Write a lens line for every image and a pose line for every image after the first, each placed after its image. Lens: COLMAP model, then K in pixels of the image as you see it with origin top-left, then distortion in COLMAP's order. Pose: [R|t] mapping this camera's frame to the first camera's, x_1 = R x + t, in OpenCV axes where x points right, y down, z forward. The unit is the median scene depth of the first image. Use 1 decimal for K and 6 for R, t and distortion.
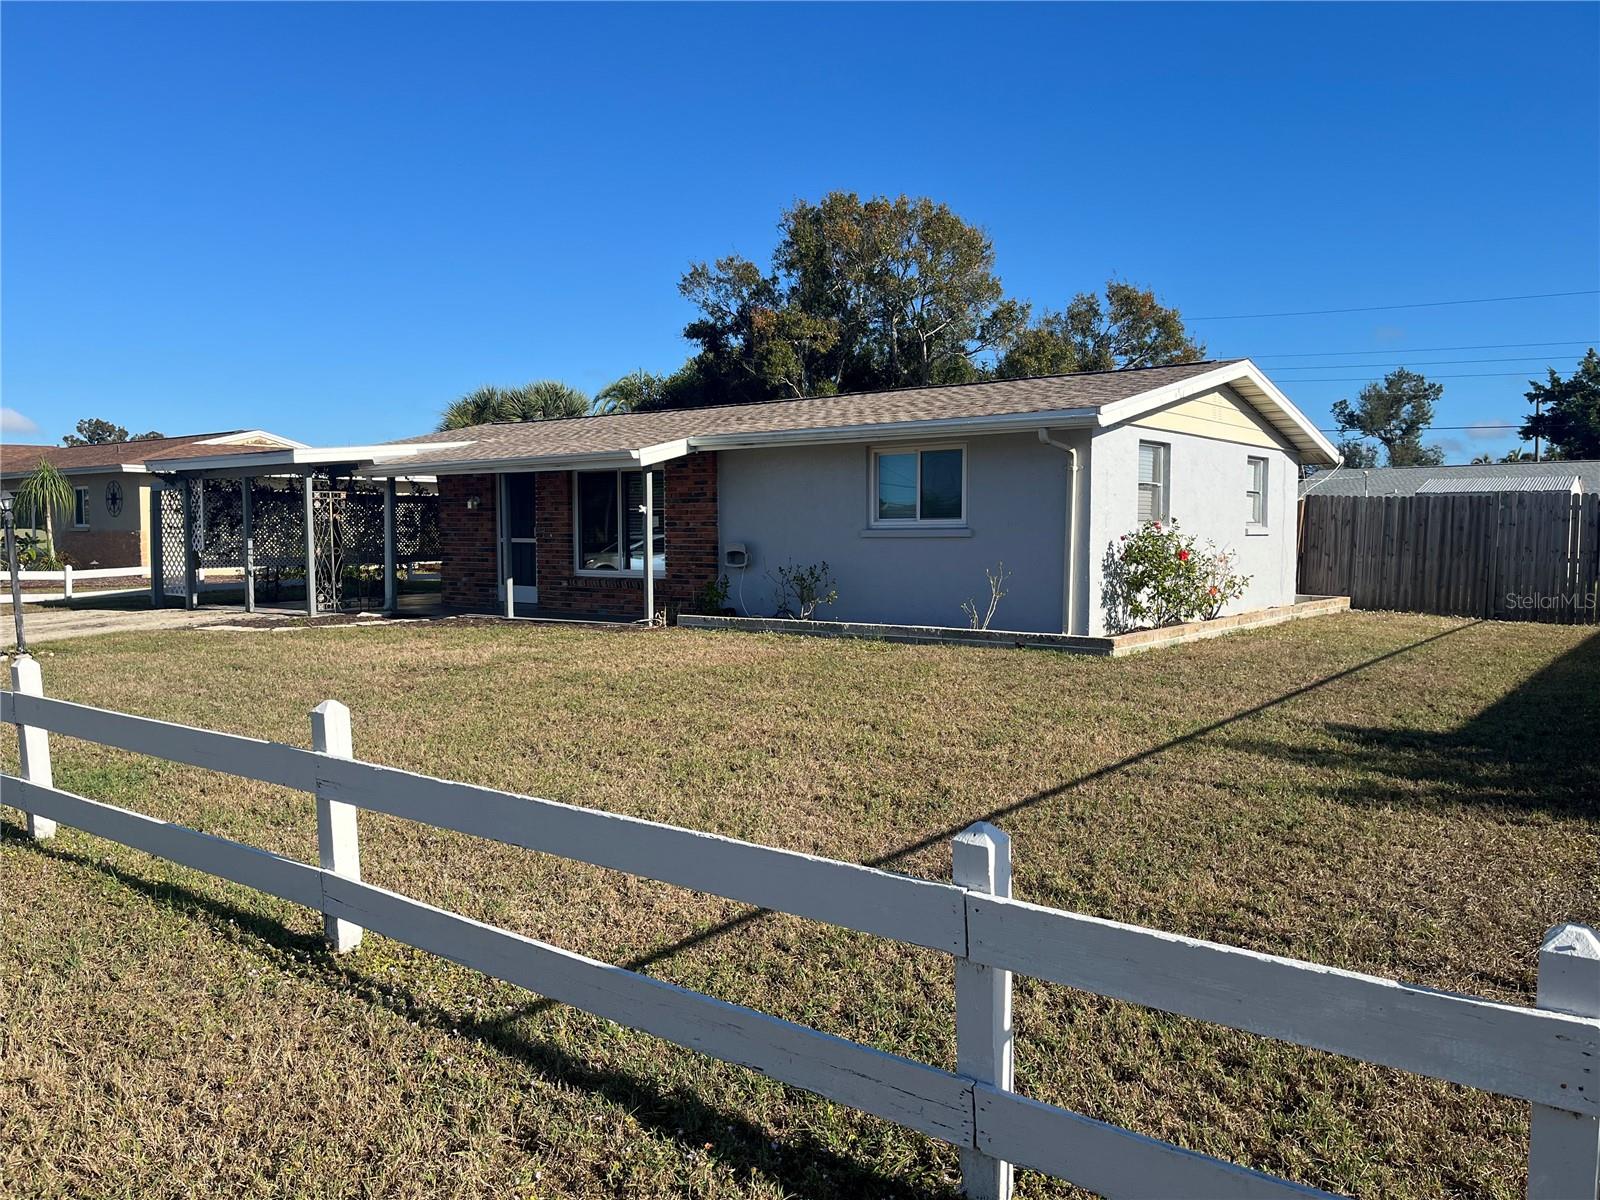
lens RADIAL K [[1221.0, 0, 806.3], [0, 1221.0, 607.4], [0, 0, 1]] dist [0.049408, 0.000828]
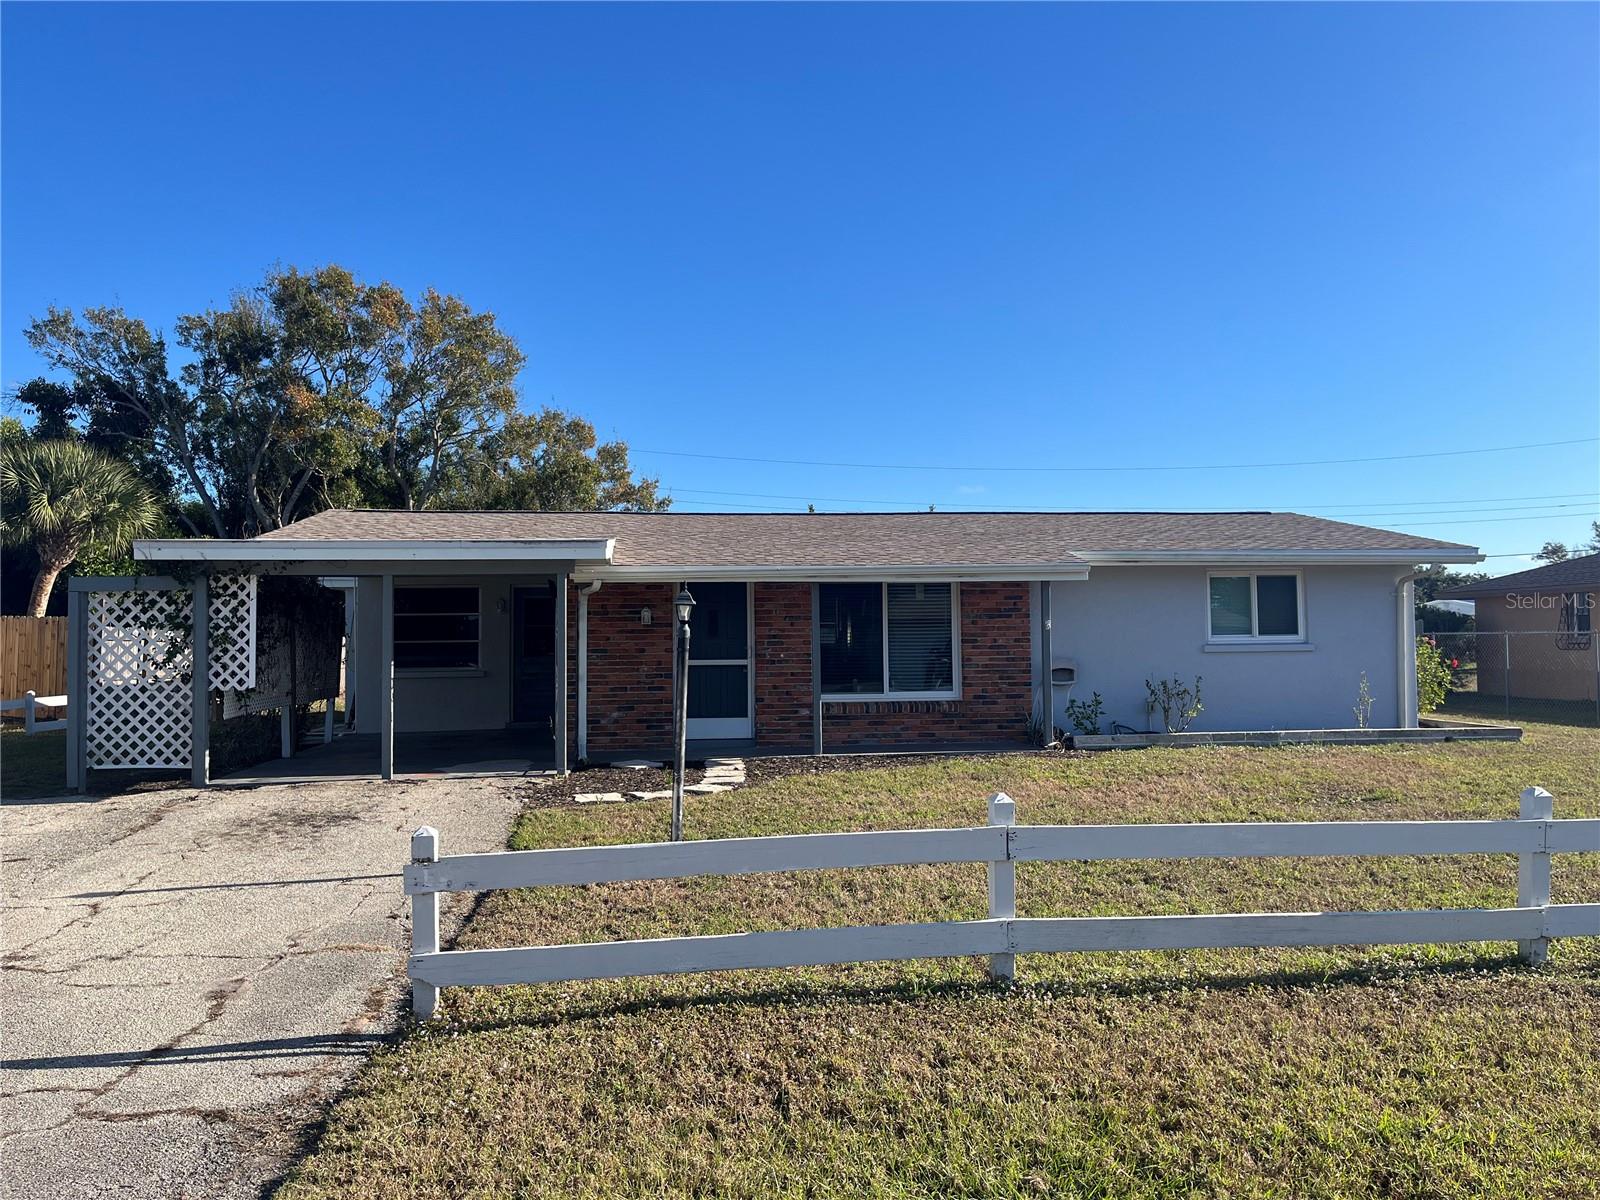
lens RADIAL K [[1221.0, 0, 806.3], [0, 1221.0, 607.4], [0, 0, 1]] dist [0.049408, 0.000828]
pose [[0.716882, 0.018063, 0.696961, -0.860763], [0.053516, 0.995289, -0.080840, -0.025251], [-0.695138, 0.095251, 0.712538, 0.423978]]
